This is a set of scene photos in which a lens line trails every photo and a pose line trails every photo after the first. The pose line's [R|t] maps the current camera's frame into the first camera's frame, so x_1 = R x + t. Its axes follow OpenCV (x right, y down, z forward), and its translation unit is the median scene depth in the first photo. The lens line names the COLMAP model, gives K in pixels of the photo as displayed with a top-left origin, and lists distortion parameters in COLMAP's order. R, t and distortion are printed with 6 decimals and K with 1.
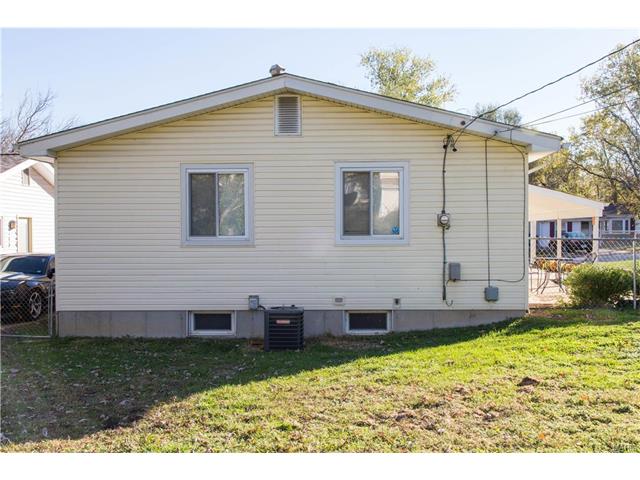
lens RADIAL K [[625.1, 0, 318.9], [0, 625.1, 238.0], [0, 0, 1]] dist [-0.009452, 0.000000]
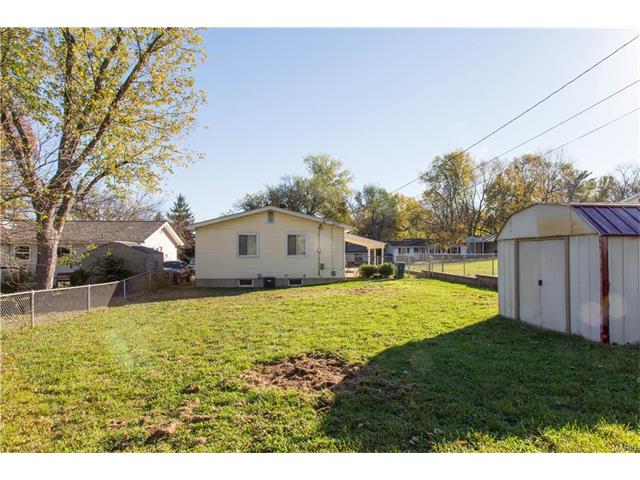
lens RADIAL K [[431.3, 0, 320.3], [0, 431.3, 243.9], [0, 0, 1]] dist [0.021443, 0.000982]
pose [[0.995667, 0.007417, 0.092699, -0.000405], [-0.004953, 0.999629, -0.026785, -0.001758], [-0.092864, 0.026209, 0.995334, -1.184195]]
